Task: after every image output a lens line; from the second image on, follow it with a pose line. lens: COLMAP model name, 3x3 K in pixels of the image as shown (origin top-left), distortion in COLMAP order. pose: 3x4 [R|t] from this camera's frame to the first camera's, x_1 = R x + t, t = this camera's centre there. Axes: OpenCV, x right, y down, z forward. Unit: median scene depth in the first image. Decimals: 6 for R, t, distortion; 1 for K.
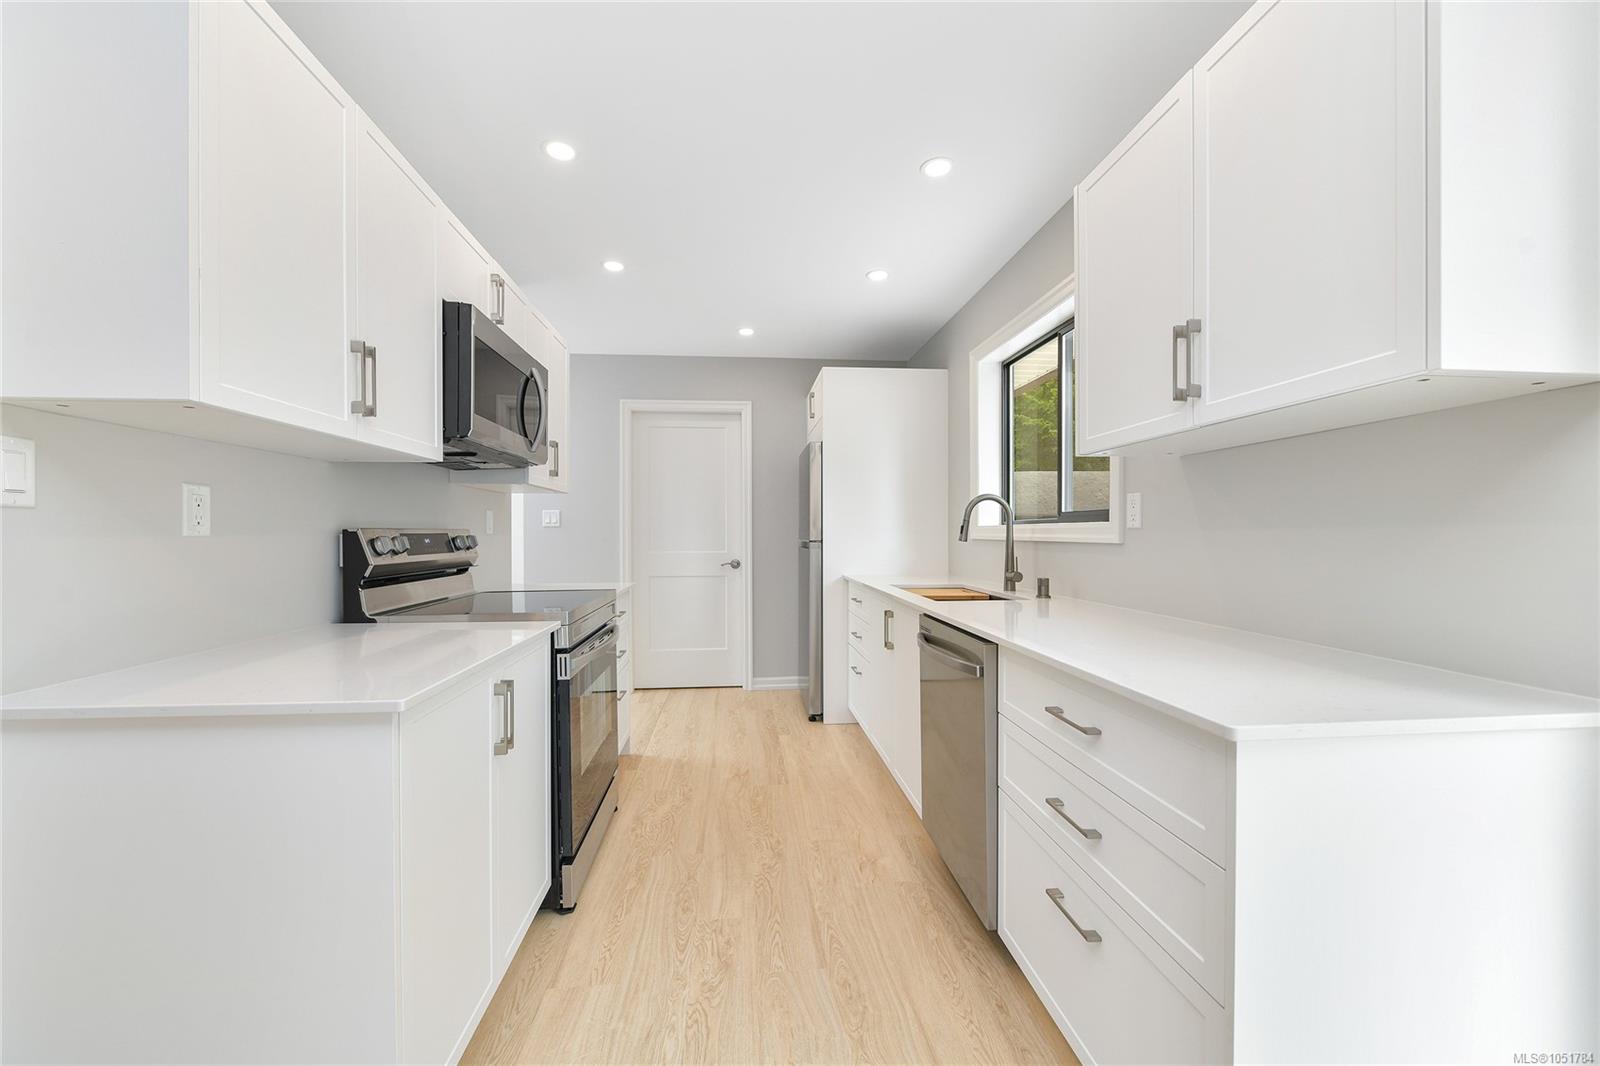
lens RADIAL K [[628.3, 0, 800.0], [0, 628.3, 533.0], [0, 0, 1]] dist [0.010584, -0.000084]
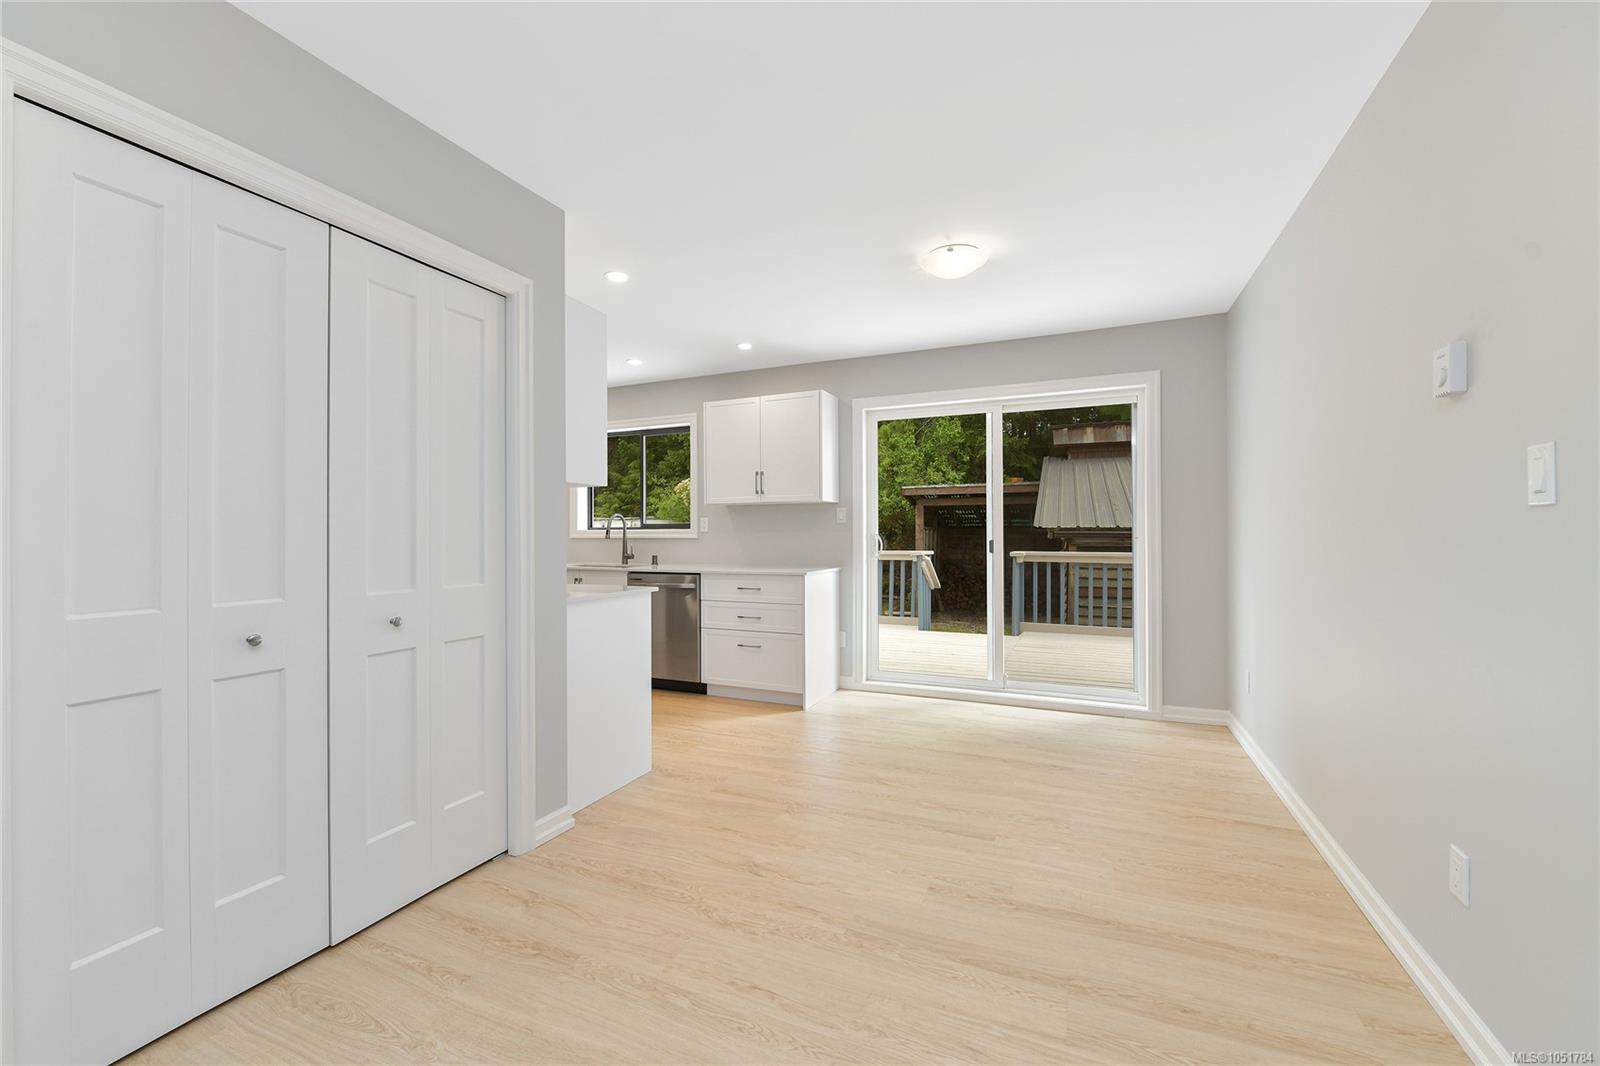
lens RADIAL K [[628.3, 0, 800.0], [0, 628.3, 533.0], [0, 0, 1]] dist [0.010584, -0.000084]
pose [[0.503916, -0.001997, 0.863750, -1.043868], [0.005203, 0.999986, -0.000723, 0.000664], [-0.863737, 0.004858, 0.503920, -0.420257]]
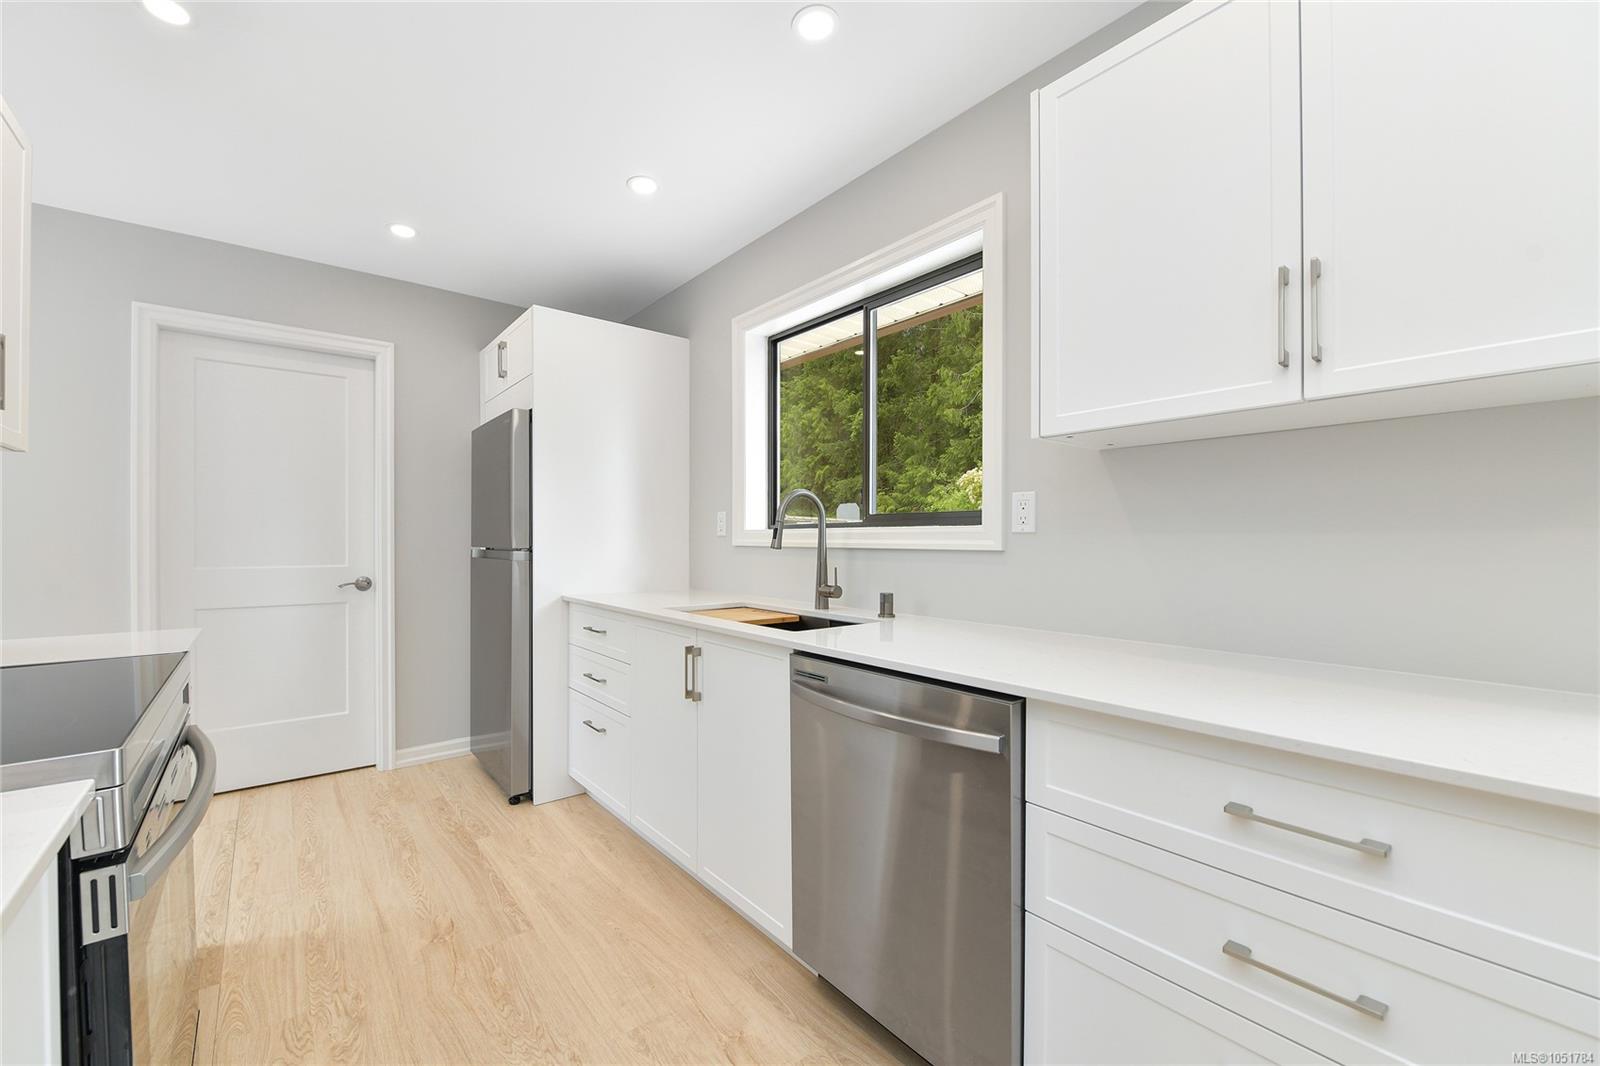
lens RADIAL K [[643.0, 0, 772.5], [0, 643.0, 539.6], [0, 0, 1]] dist [-0.007469, -0.000583]
pose [[0.846390, 0.002747, 0.532556, -0.164604], [-0.003343, 0.999994, 0.000155, 0.001985], [-0.532553, -0.001911, 0.846395, 0.326760]]
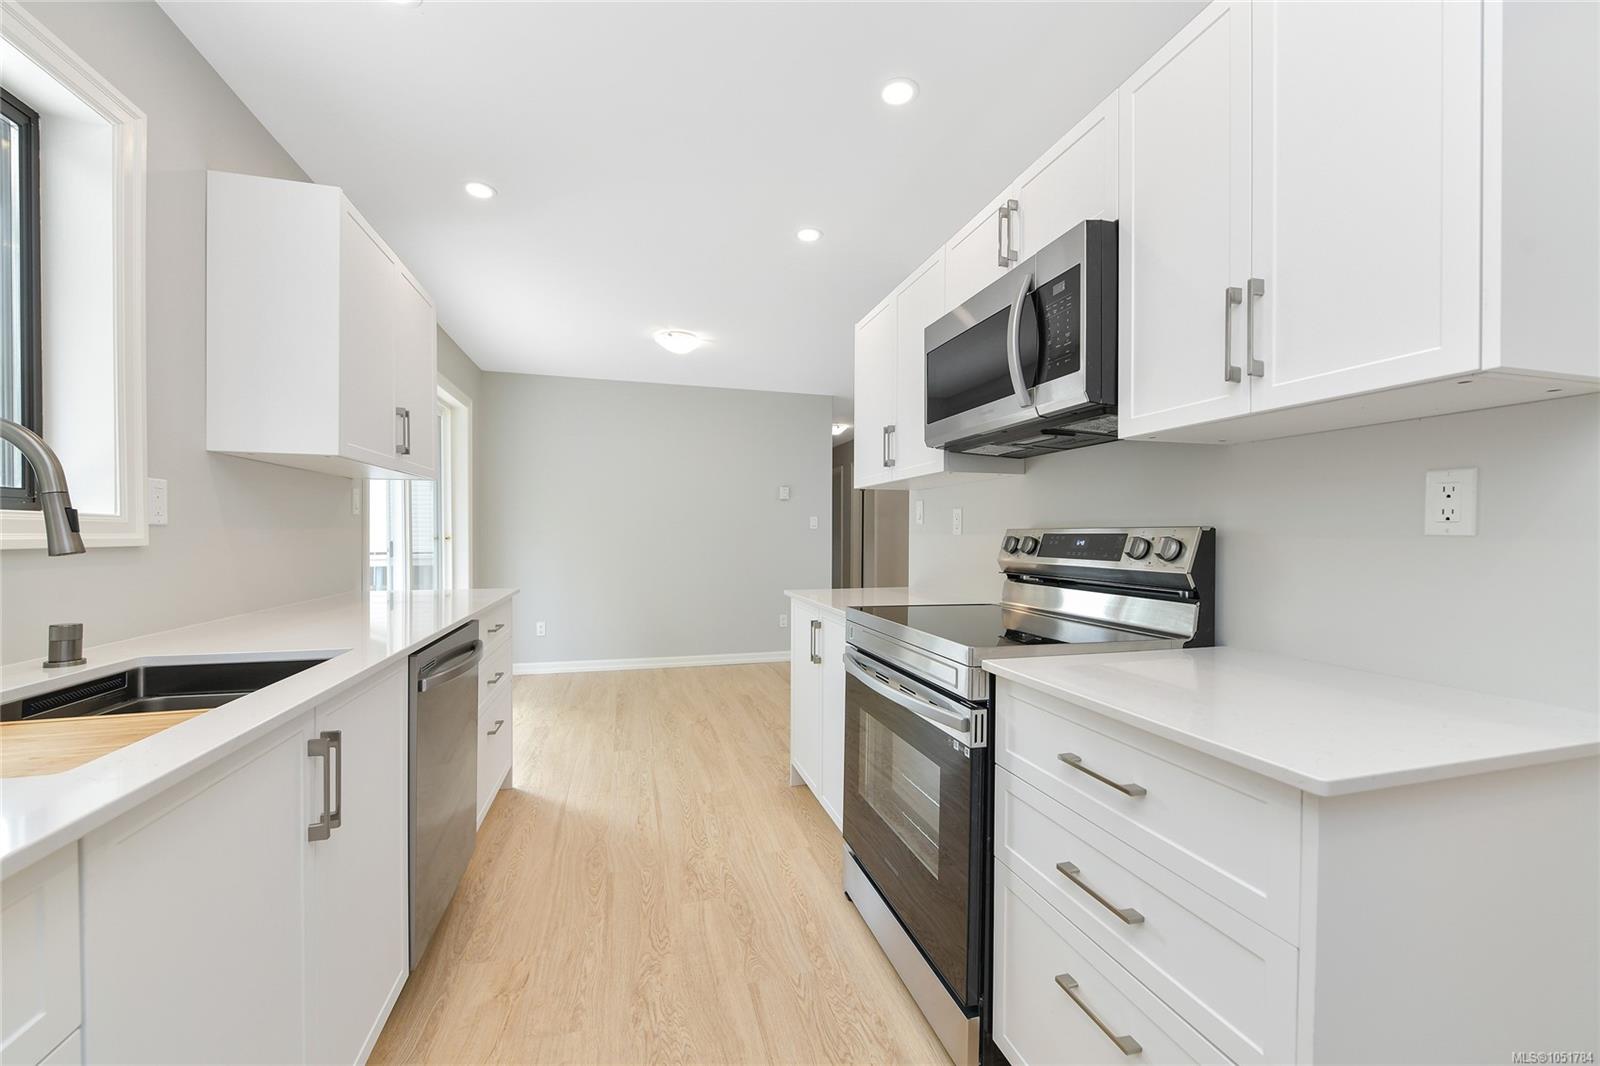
lens RADIAL K [[633.8, 0, 804.0], [0, 633.8, 539.9], [0, 0, 1]] dist [-0.001758, -0.000216]
pose [[-0.984918, -0.000837, -0.173020, -0.074528], [-0.001704, 0.999987, 0.004861, 0.005074], [0.173014, 0.005083, -0.984906, 1.372594]]
